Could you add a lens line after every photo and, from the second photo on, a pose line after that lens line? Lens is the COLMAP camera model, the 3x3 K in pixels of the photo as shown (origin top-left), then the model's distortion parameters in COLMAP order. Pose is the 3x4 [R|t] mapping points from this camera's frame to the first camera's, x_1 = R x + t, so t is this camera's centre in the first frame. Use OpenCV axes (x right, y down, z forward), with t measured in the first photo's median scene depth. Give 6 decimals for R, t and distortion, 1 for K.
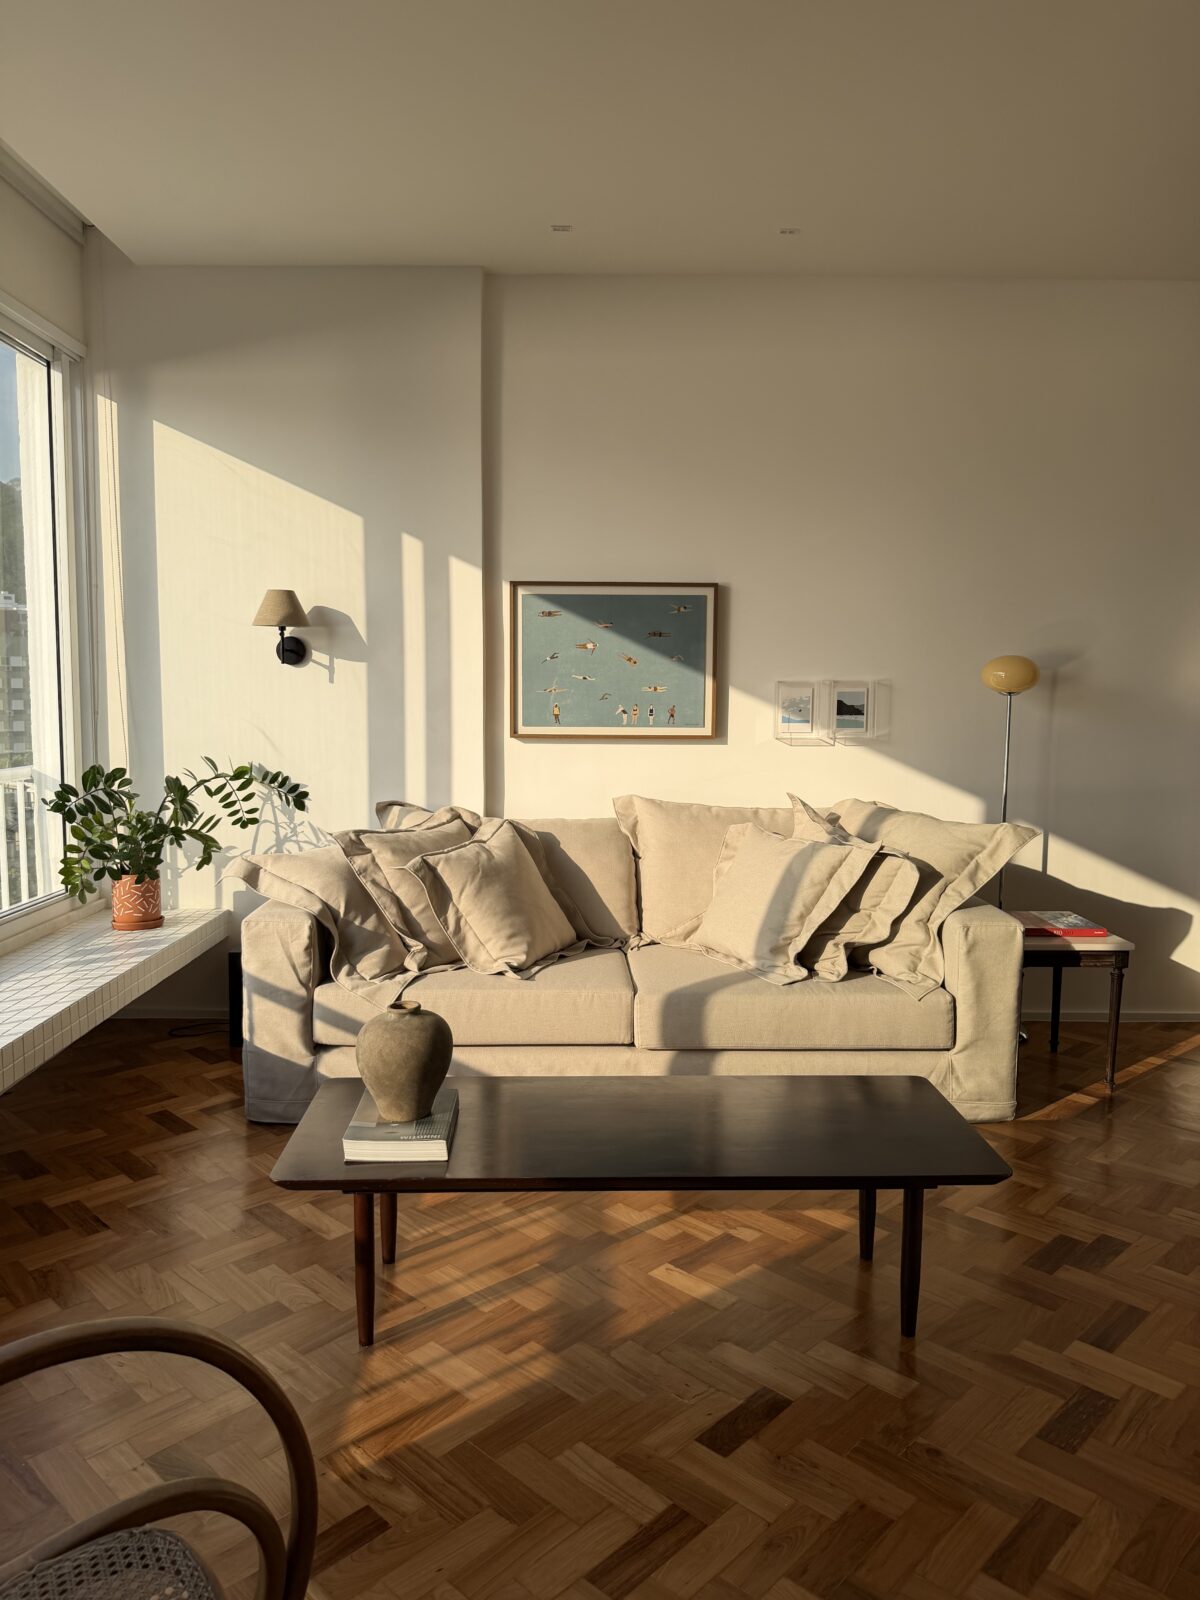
lens RADIAL K [[1127.8, 0, 600.0], [0, 1127.8, 800.0], [0, 0, 1]] dist [0.136740, -0.196487]
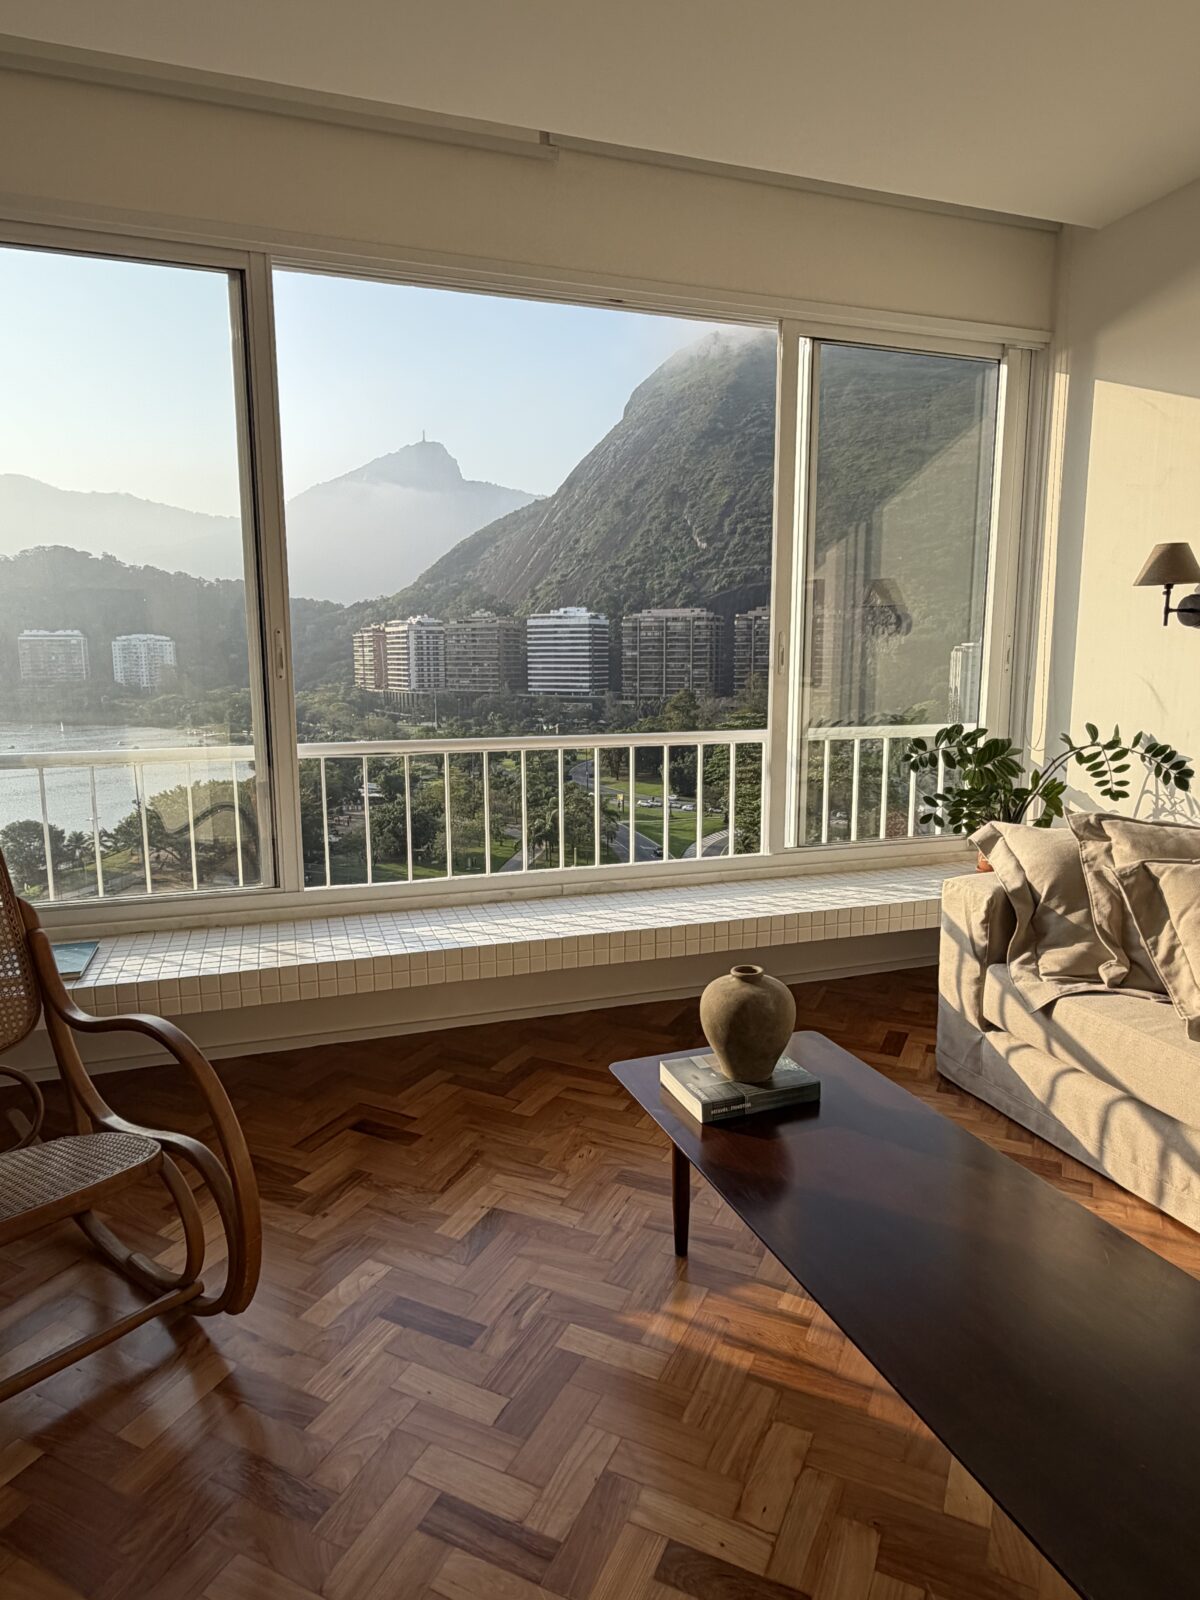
lens RADIAL K [[957.8, 0, 596.0], [0, 957.8, 805.8], [0, 0, 1]] dist [0.005421, 0.001222]
pose [[0.310889, 0.140340, -0.940028, 0.330864], [-0.086397, 0.989117, 0.119095, -0.030954], [0.946511, 0.044191, 0.319631, 0.351261]]
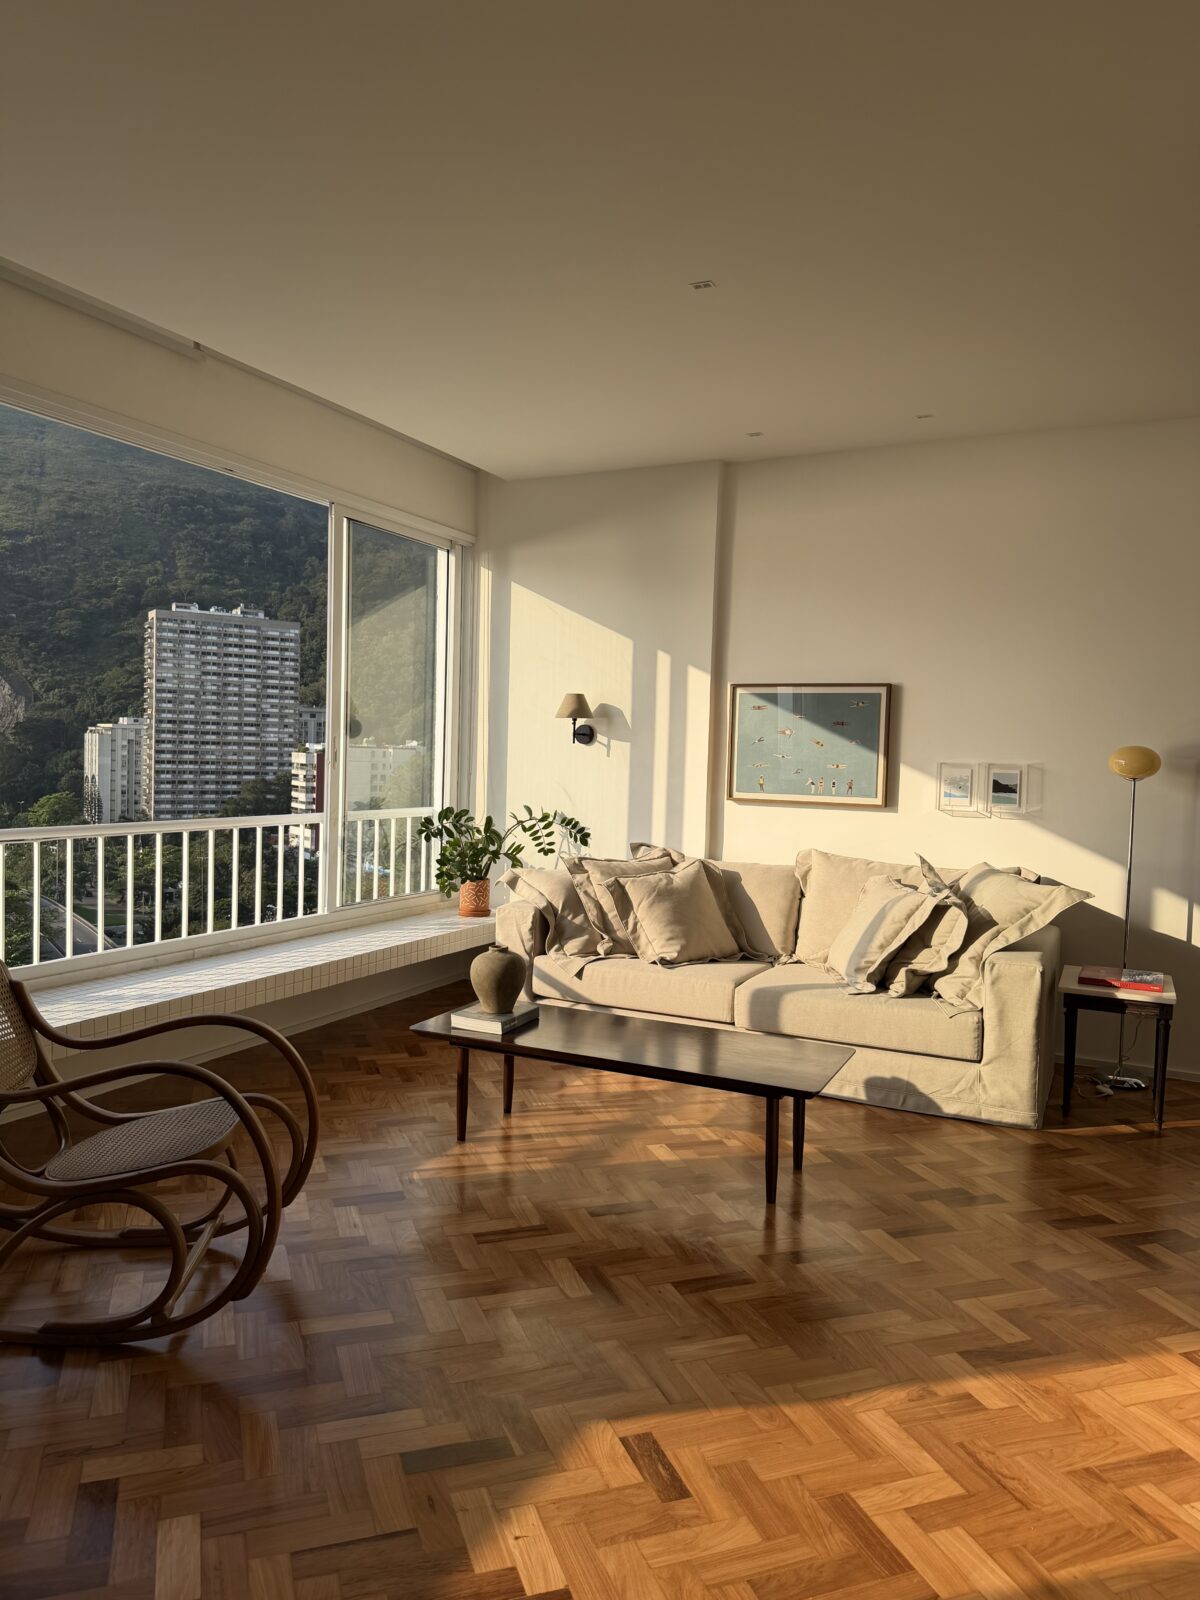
lens RADIAL K [[1127.8, 0, 600.0], [0, 1127.8, 800.0], [0, 0, 1]] dist [0.136740, -0.196487]
pose [[0.889537, 0.038817, -0.455211, 0.426477], [-0.066916, 0.996708, -0.045770, 0.016630], [0.451936, 0.071175, 0.889206, -0.268033]]
